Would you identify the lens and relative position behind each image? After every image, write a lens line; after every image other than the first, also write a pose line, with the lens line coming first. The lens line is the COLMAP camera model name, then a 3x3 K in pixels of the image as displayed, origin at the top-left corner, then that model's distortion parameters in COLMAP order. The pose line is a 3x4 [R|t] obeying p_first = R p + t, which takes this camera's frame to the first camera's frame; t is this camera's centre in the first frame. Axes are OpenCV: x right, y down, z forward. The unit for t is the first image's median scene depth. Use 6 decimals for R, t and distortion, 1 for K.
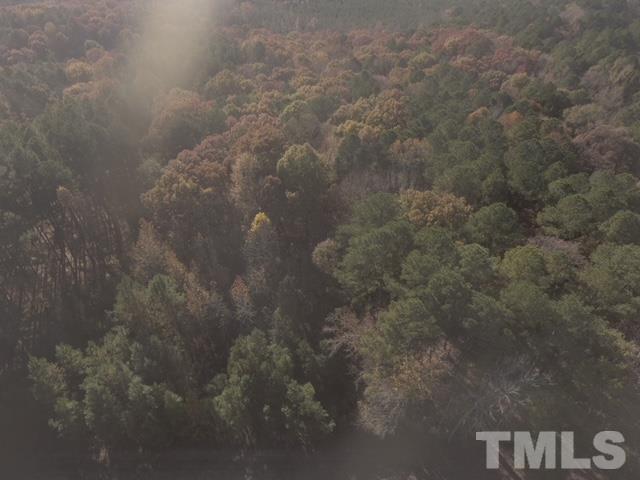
lens RADIAL K [[374.6, 0, 312.2], [0, 374.6, 239.7], [0, 0, 1]] dist [-0.002017, 0.000492]
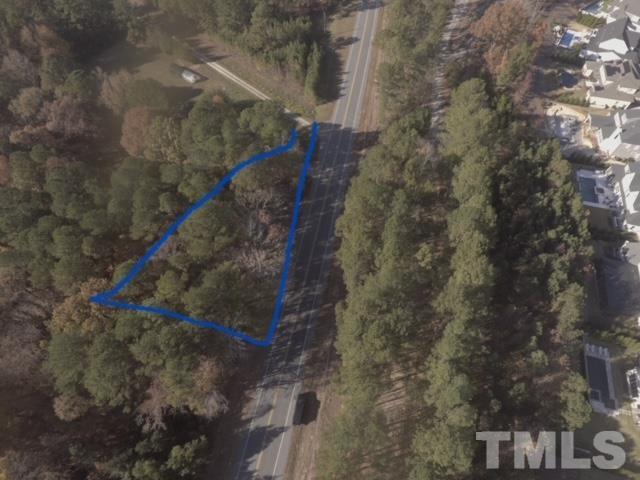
lens RADIAL K [[377.6, 0, 319.3], [0, 377.6, 244.1], [0, 0, 1]] dist [-0.006527, 0.002073]
pose [[0.195433, -0.821860, 0.535119, -0.042575], [0.613010, 0.528283, 0.587482, -0.856983], [-0.765522, 0.213220, 0.607053, -0.697521]]
